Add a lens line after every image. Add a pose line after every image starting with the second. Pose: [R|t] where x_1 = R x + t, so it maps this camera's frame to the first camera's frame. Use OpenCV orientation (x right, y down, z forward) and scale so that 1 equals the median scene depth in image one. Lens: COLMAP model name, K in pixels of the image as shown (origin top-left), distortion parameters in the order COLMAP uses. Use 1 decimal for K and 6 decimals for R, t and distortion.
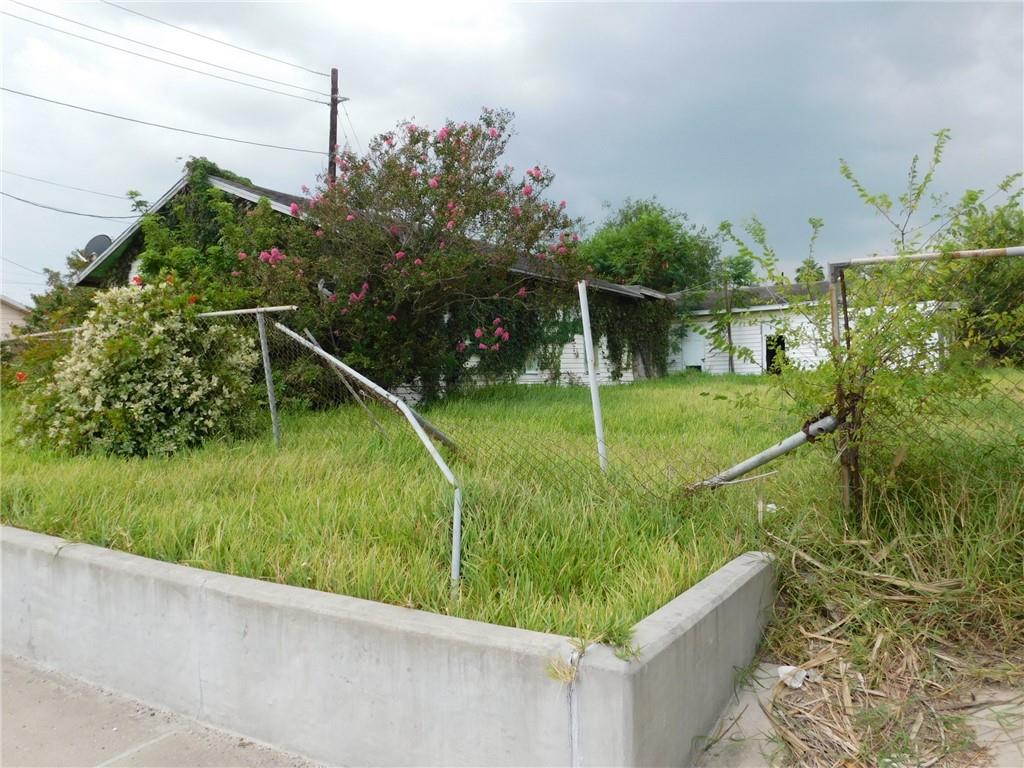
lens RADIAL K [[851.5, 0, 508.5], [0, 851.5, 383.6], [0, 0, 1]] dist [0.010409, -0.005195]
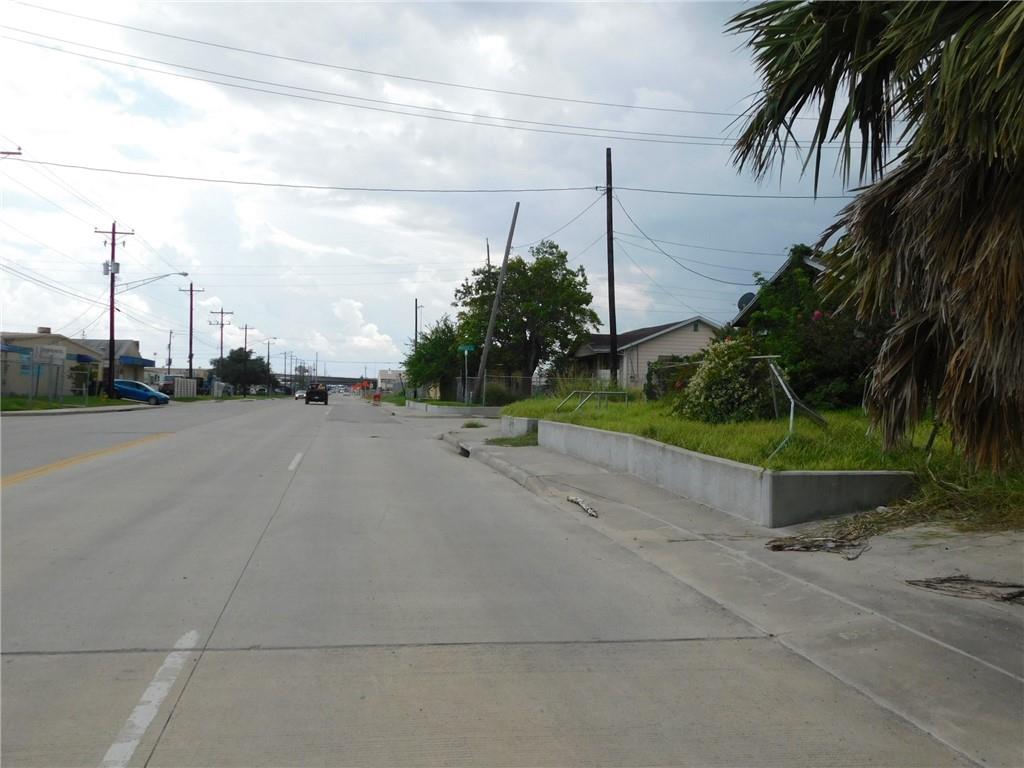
lens RADIAL K [[851.5, 0, 511.3], [0, 851.5, 385.1], [0, 0, 1]] dist [0.010409, -0.005195]
pose [[0.704933, 0.028113, -0.708716, 0.717987], [-0.029026, 0.999521, 0.010778, -0.020949], [0.708680, 0.012973, 0.705411, -0.886792]]
